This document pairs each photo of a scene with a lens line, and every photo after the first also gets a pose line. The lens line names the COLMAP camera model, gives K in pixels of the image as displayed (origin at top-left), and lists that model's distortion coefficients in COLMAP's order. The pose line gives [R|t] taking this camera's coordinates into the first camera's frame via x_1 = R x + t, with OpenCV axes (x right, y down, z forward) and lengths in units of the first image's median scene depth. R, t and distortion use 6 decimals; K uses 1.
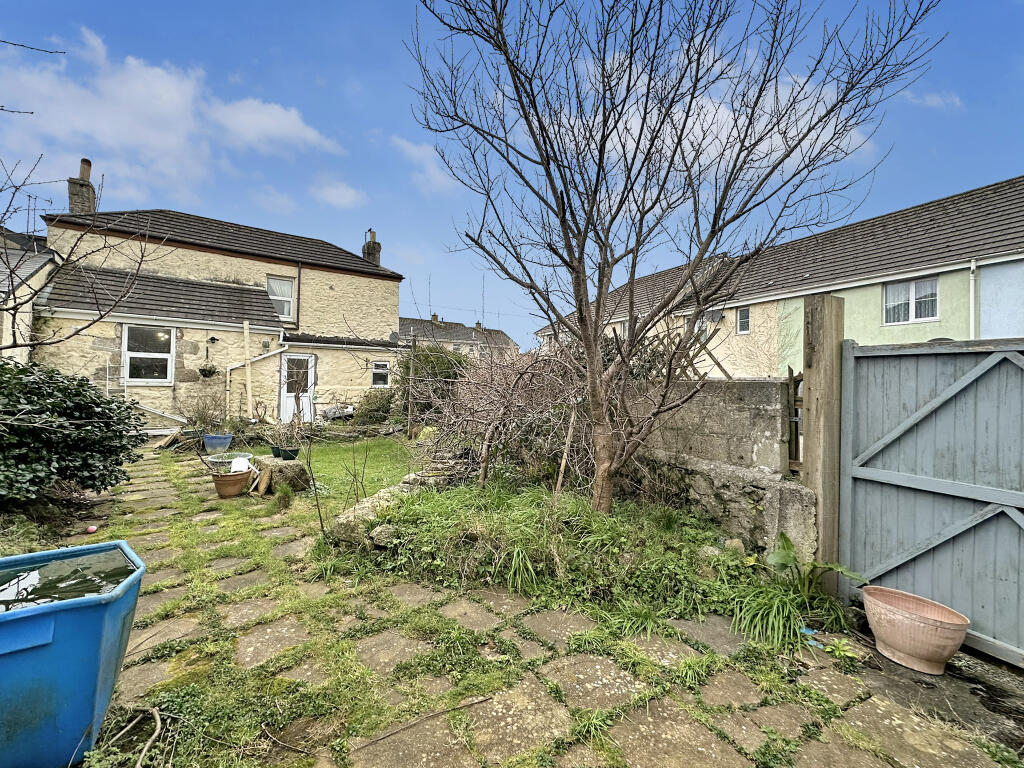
lens RADIAL K [[404.4, 0, 505.0], [0, 404.4, 378.0], [0, 0, 1]] dist [0.000396, -0.000020]
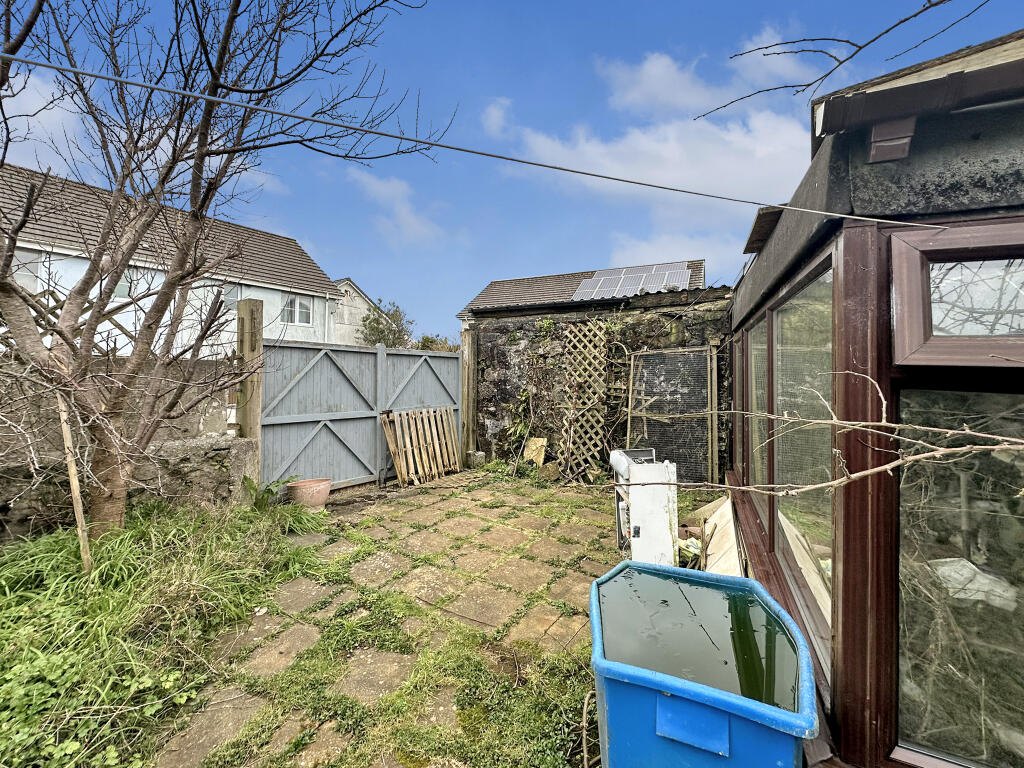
lens RADIAL K [[404.4, 0, 505.0], [0, 404.4, 378.0], [0, 0, 1]] dist [0.000396, -0.000020]
pose [[-0.433214, -0.041760, 0.900323, -1.119877], [-0.045709, 0.998659, 0.024327, -0.008969], [-0.900131, -0.030614, -0.434541, 1.083069]]
